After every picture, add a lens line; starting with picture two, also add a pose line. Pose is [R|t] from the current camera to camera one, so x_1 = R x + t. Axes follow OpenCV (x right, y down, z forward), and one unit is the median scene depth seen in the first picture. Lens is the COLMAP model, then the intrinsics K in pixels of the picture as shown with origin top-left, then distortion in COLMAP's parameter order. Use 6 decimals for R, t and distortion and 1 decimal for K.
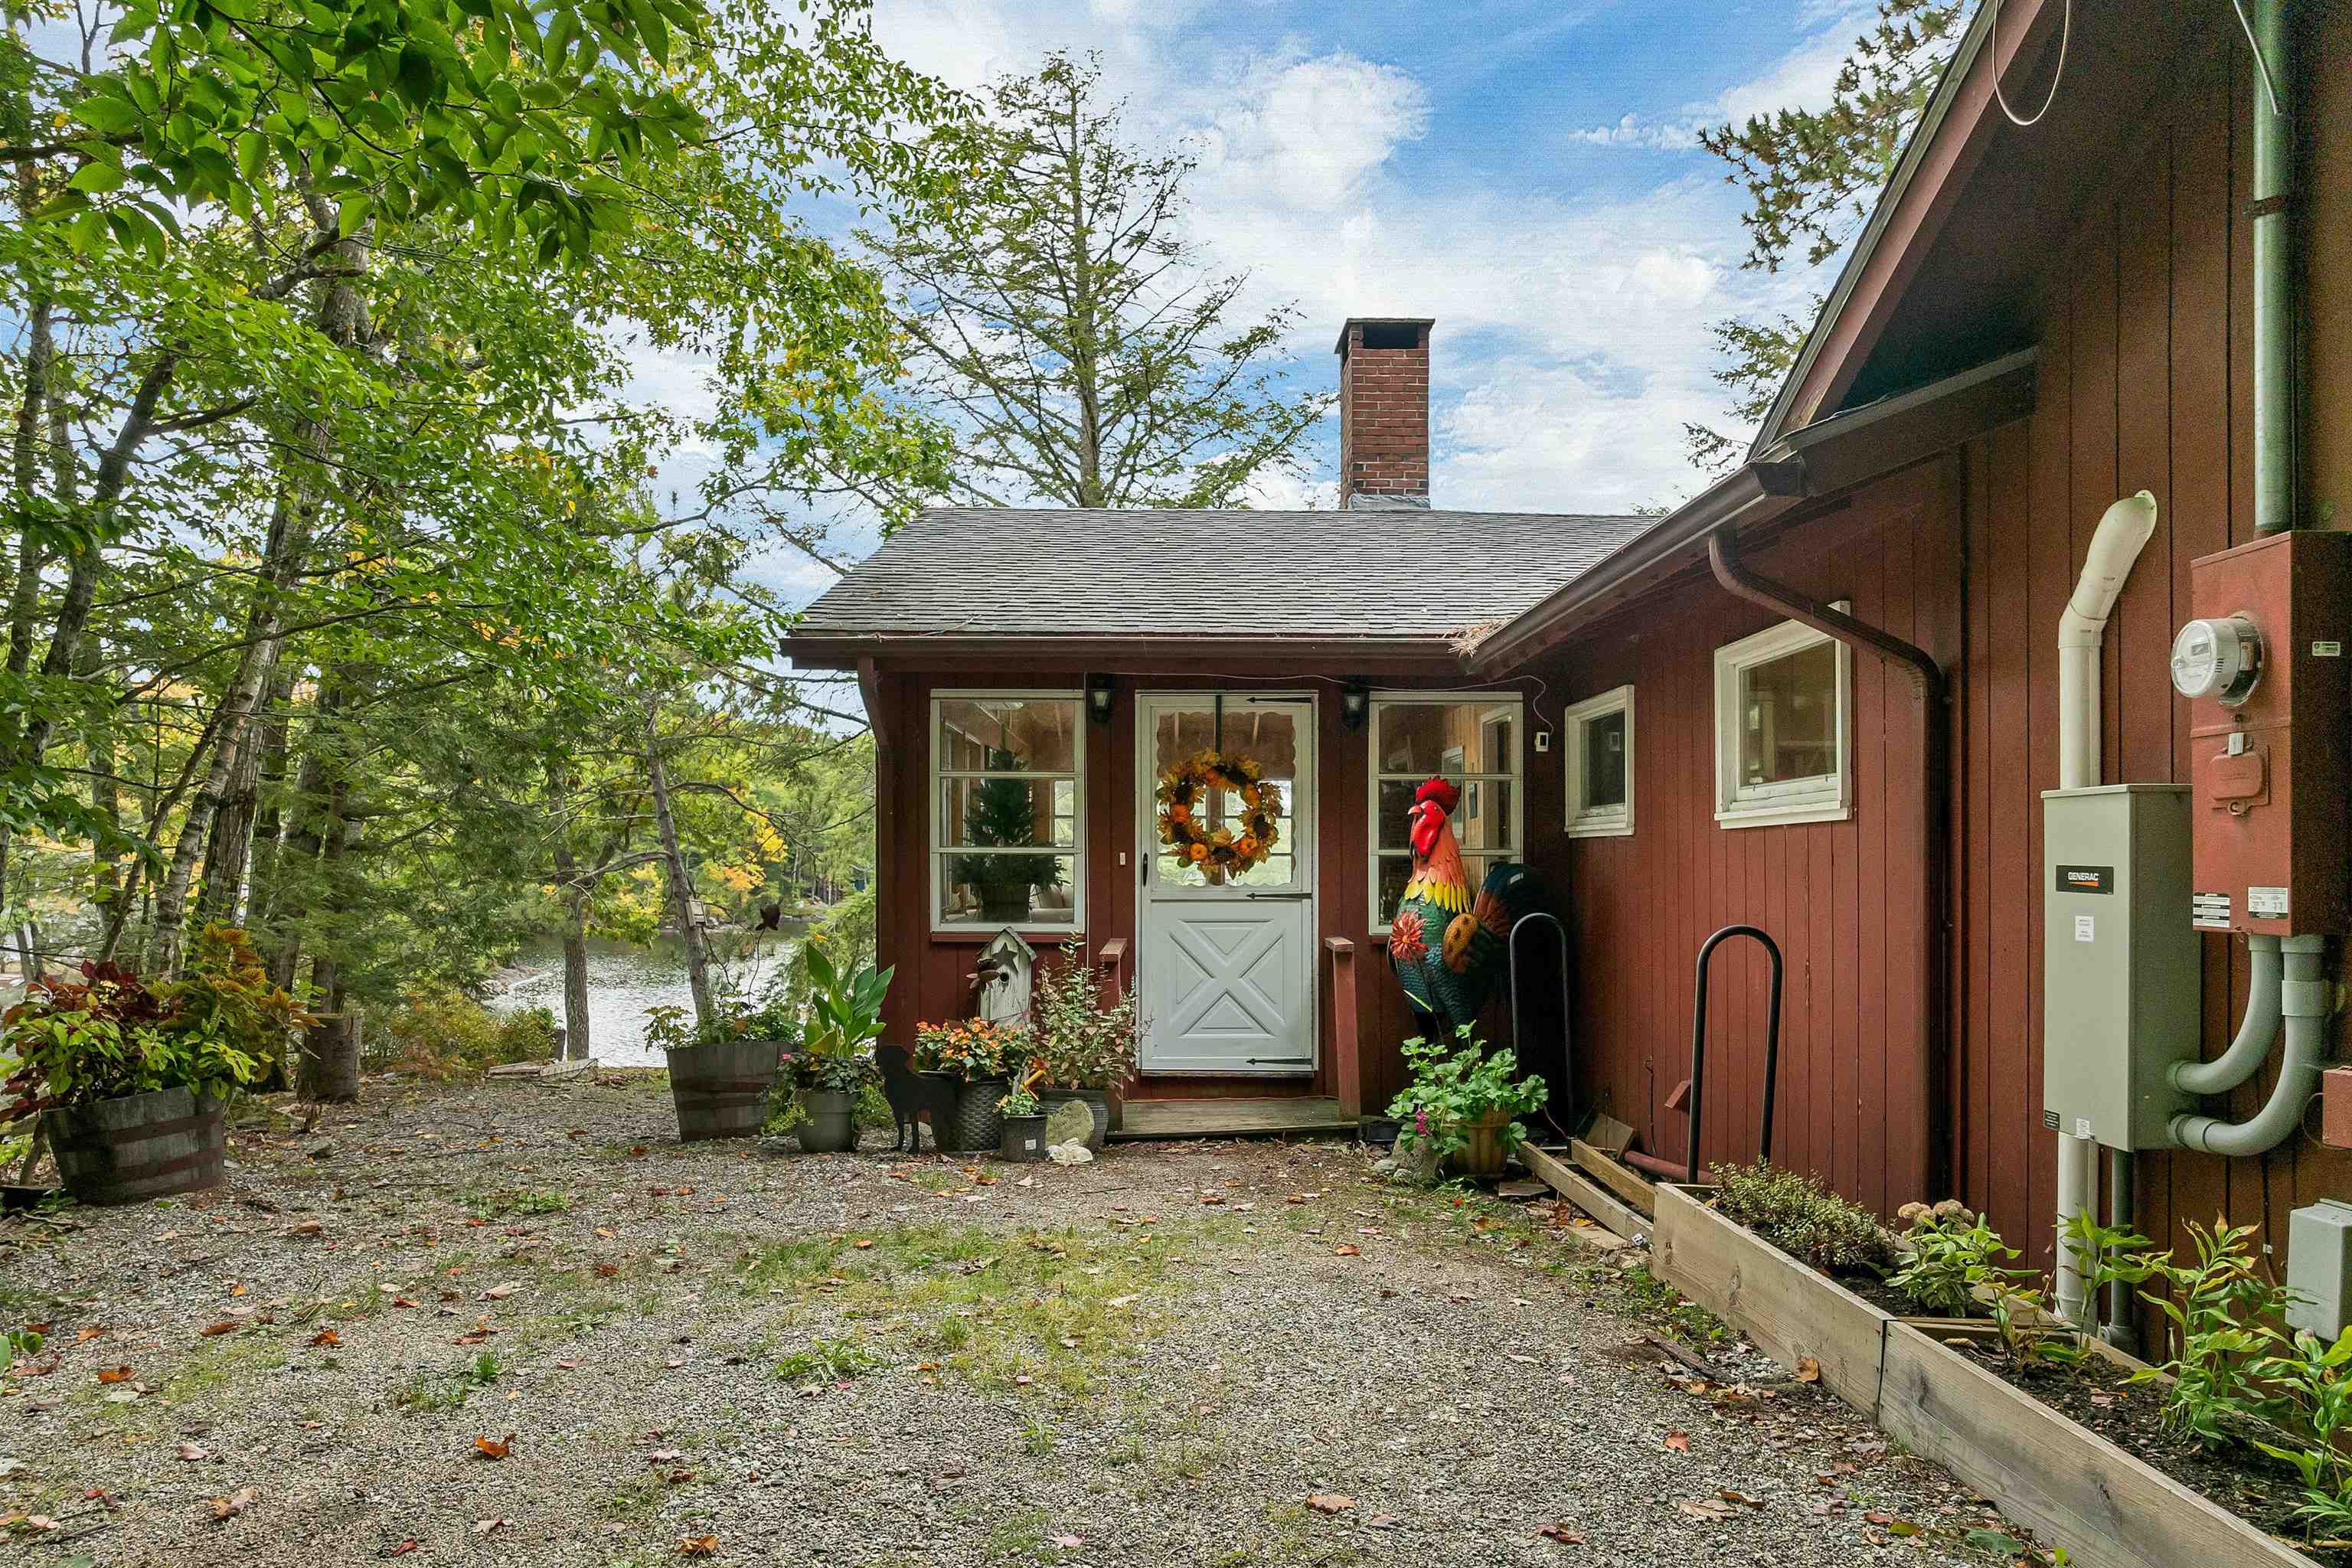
lens RADIAL K [[1683.1, 0, 1183.6], [0, 1683.1, 878.3], [0, 0, 1]] dist [-0.014351, -0.046310]
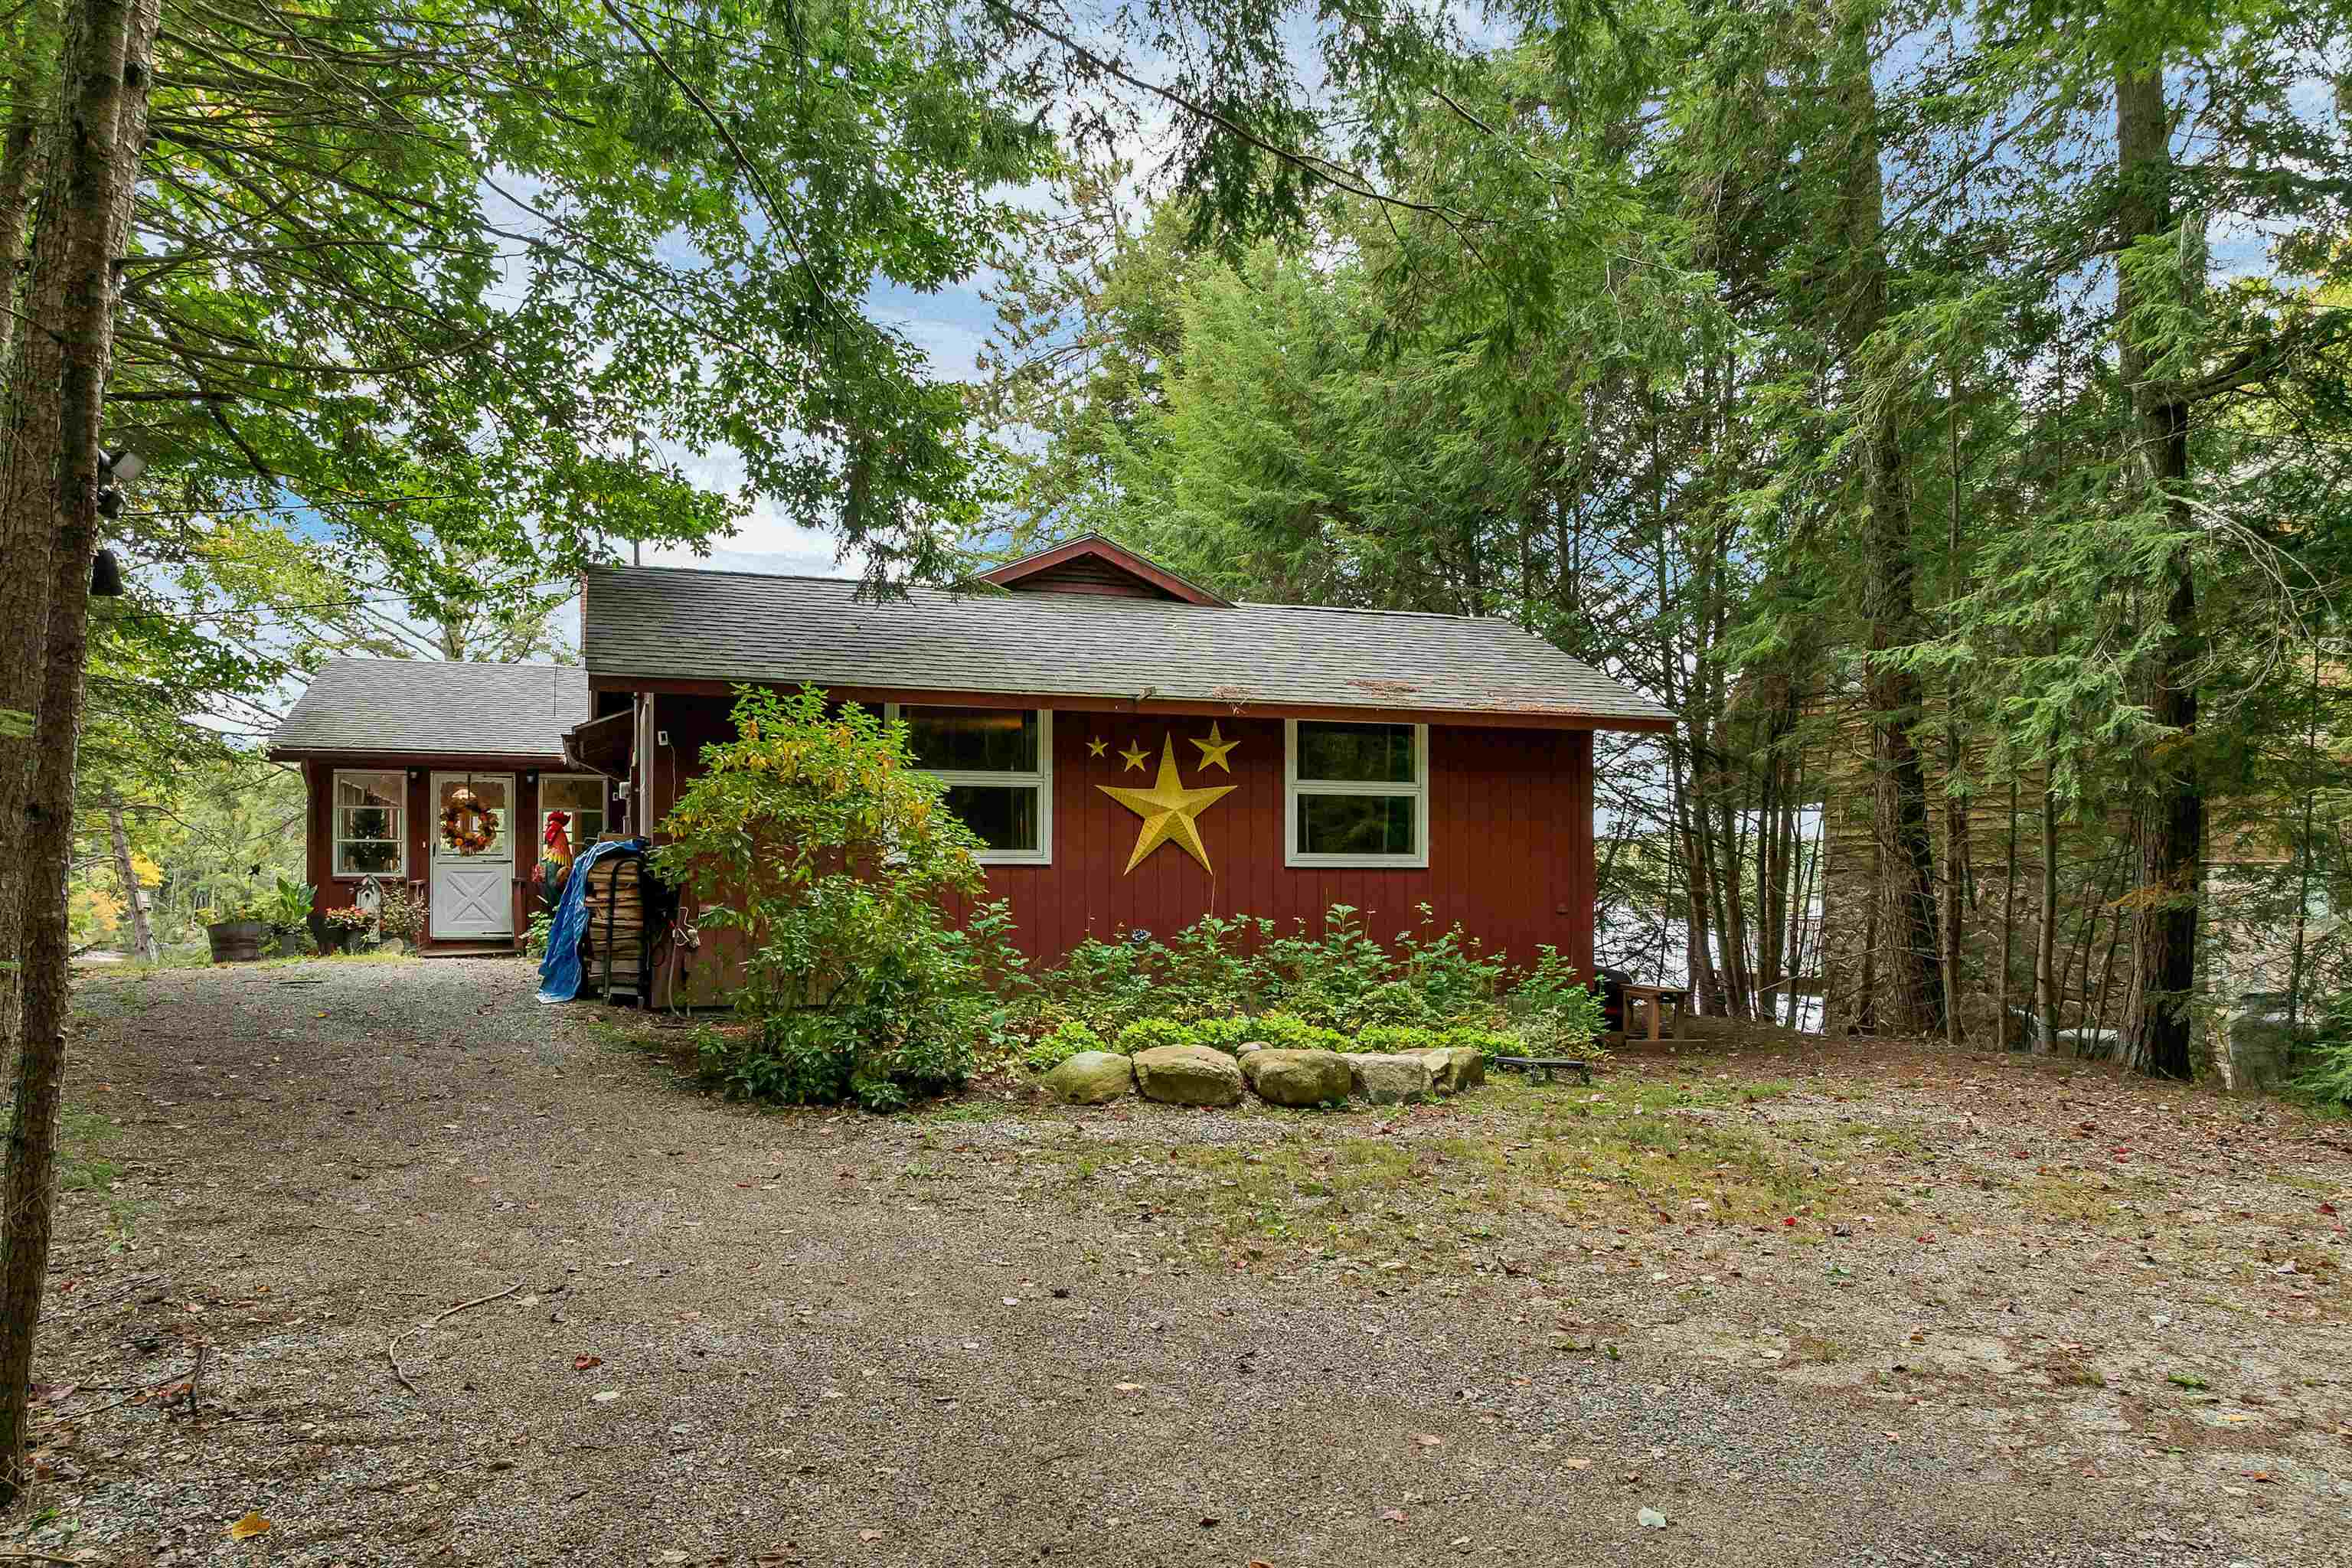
lens RADIAL K [[1684.2, 0, 1182.3], [0, 1684.2, 896.9], [0, 0, 1]] dist [-0.040922, 0.015112]
pose [[0.947801, 0.000947, 0.318861, 0.218648], [0.001531, 0.999971, -0.007521, 0.079315], [-0.318859, 0.007617, 0.947772, -1.500995]]
